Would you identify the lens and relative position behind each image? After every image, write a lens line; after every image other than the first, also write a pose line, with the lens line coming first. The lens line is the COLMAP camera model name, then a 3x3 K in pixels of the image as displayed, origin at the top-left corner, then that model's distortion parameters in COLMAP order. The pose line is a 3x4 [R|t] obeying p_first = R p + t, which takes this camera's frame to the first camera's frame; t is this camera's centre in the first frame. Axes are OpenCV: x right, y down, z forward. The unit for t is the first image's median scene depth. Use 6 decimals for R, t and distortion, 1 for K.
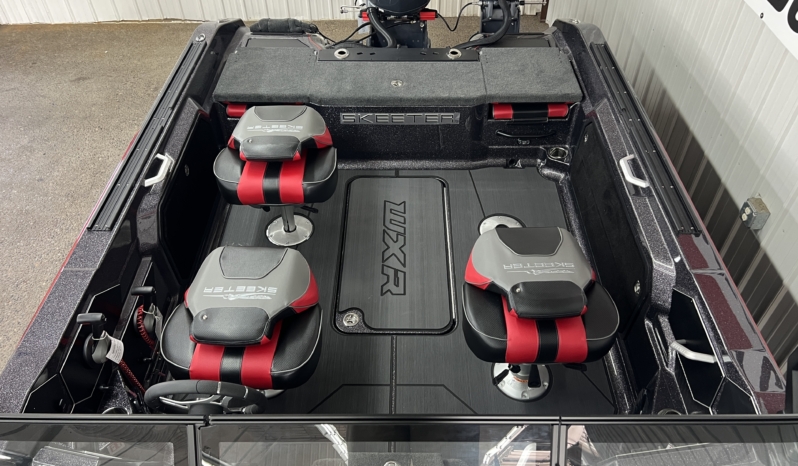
lens RADIAL K [[624.9, 0, 398.8], [0, 624.9, 235.8], [0, 0, 1]] dist [0.030252, -0.026422]
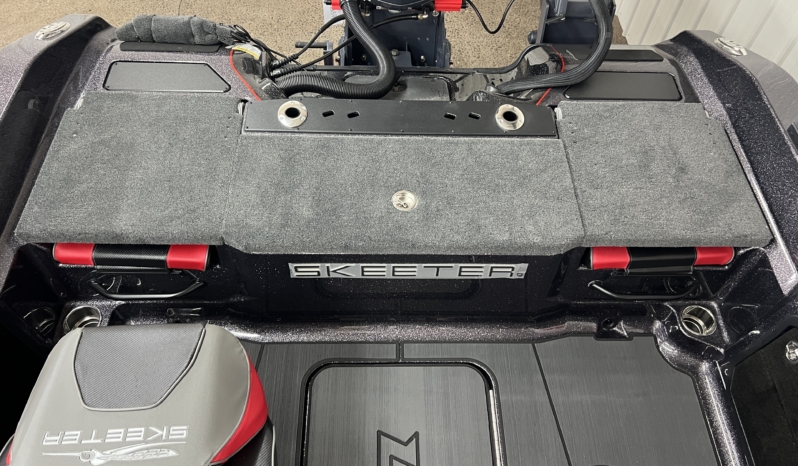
lens RADIAL K [[624.9, 0, 406.0], [0, 624.9, 224.7], [0, 0, 1]] dist [0.030252, -0.026422]
pose [[0.998171, 0.001470, 0.060436, -0.030563], [-0.011901, 0.984919, 0.172605, -0.305306], [-0.059270, -0.173009, 0.983135, 0.500218]]
